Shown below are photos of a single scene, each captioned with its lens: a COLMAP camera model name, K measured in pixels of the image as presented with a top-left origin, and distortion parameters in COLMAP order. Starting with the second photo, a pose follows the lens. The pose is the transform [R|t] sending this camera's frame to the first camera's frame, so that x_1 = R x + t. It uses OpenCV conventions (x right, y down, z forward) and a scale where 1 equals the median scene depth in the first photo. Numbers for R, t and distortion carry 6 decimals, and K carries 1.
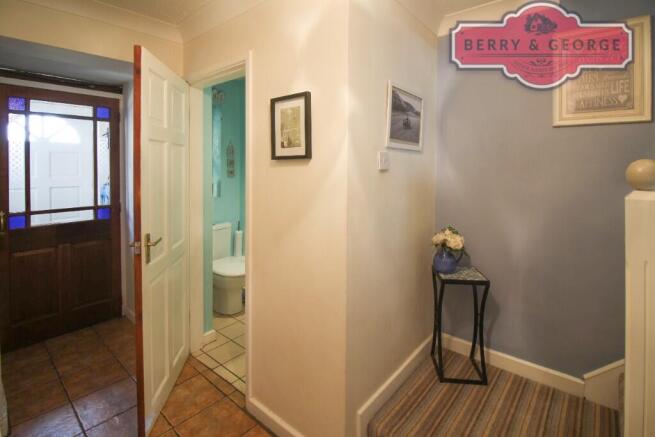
lens RADIAL K [[294.8, 0, 327.9], [0, 294.8, 175.7], [0, 0, 1]] dist [-0.022326, -0.000130]
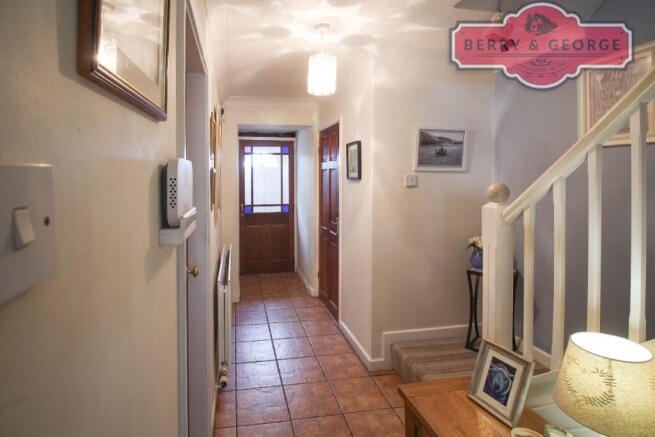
lens RADIAL K [[308.3, 0, 329.7], [0, 308.3, 201.0], [0, 0, 1]] dist [-0.006044, -0.001252]
pose [[0.819864, 0.041768, -0.571033, 0.622568], [-0.018039, 0.998725, 0.047152, -0.008922], [0.572274, -0.028357, 0.819572, -0.442243]]
